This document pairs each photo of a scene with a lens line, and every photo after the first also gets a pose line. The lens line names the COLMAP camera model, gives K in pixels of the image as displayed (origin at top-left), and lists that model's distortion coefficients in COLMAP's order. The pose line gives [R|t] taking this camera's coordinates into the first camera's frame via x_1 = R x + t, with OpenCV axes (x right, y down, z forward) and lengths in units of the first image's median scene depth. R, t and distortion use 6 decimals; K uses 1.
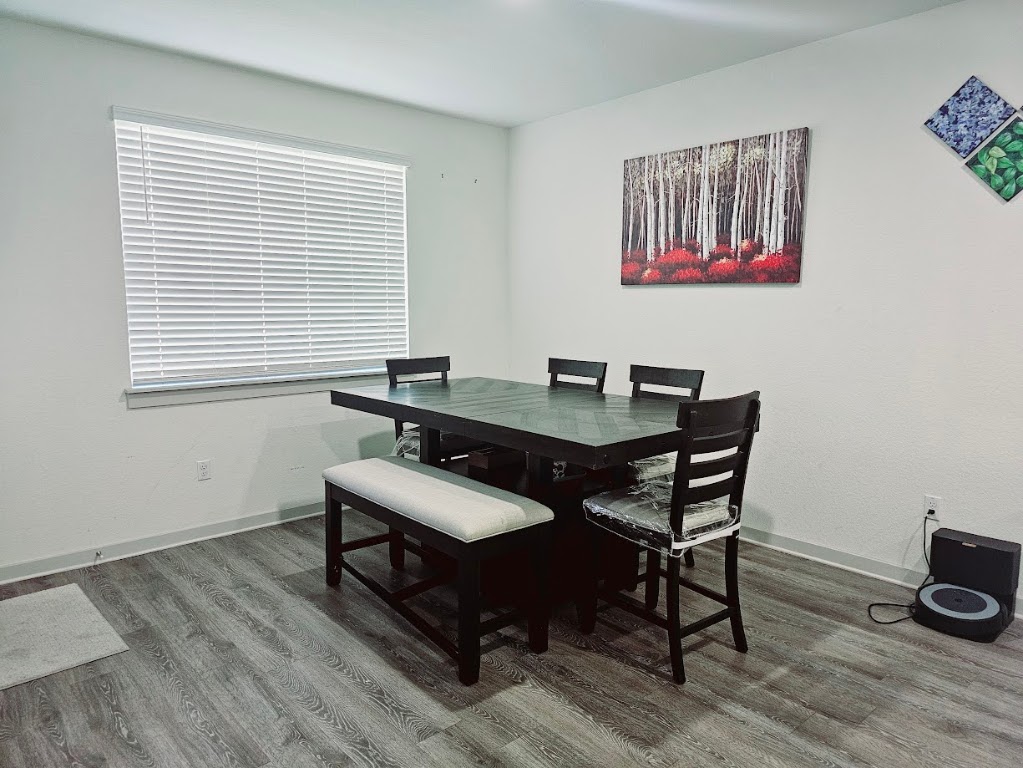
lens RADIAL K [[686.2, 0, 516.4], [0, 686.2, 384.6], [0, 0, 1]] dist [0.071476, 0.000405]
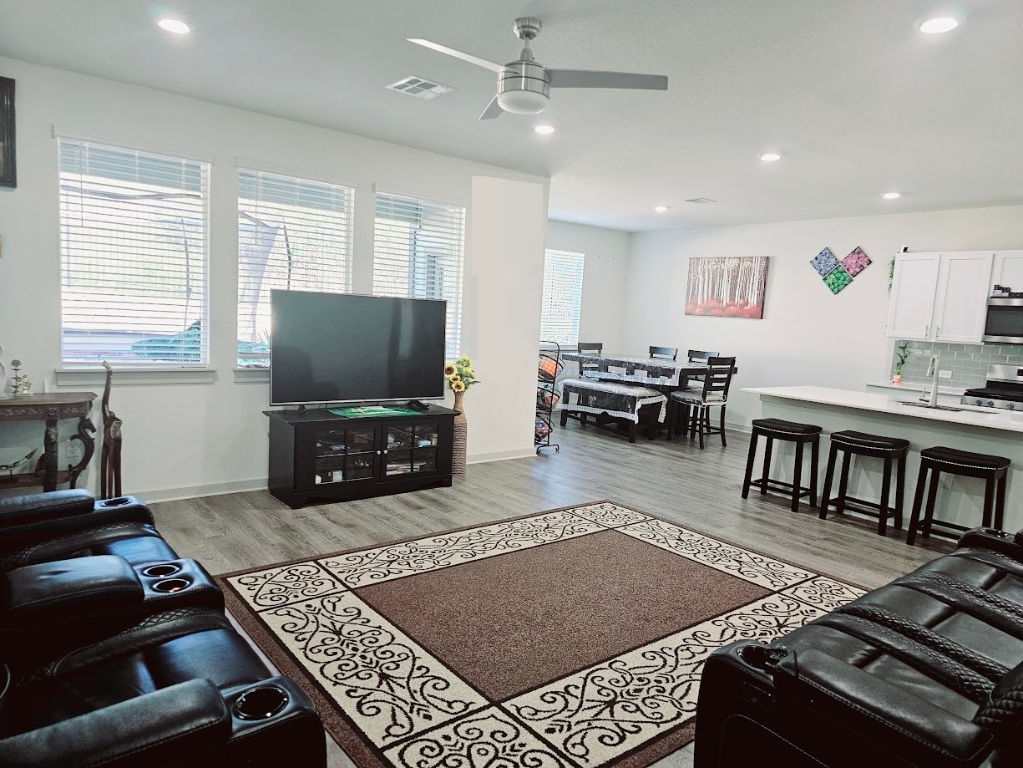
lens RADIAL K [[686.2, 0, 505.7], [0, 686.2, 385.2], [0, 0, 1]] dist [0.071476, 0.000405]
pose [[0.996099, 0.063943, -0.060812, -0.317190], [-0.065000, 0.997764, -0.015575, 0.176392], [0.059680, 0.019467, 0.998028, -1.443179]]
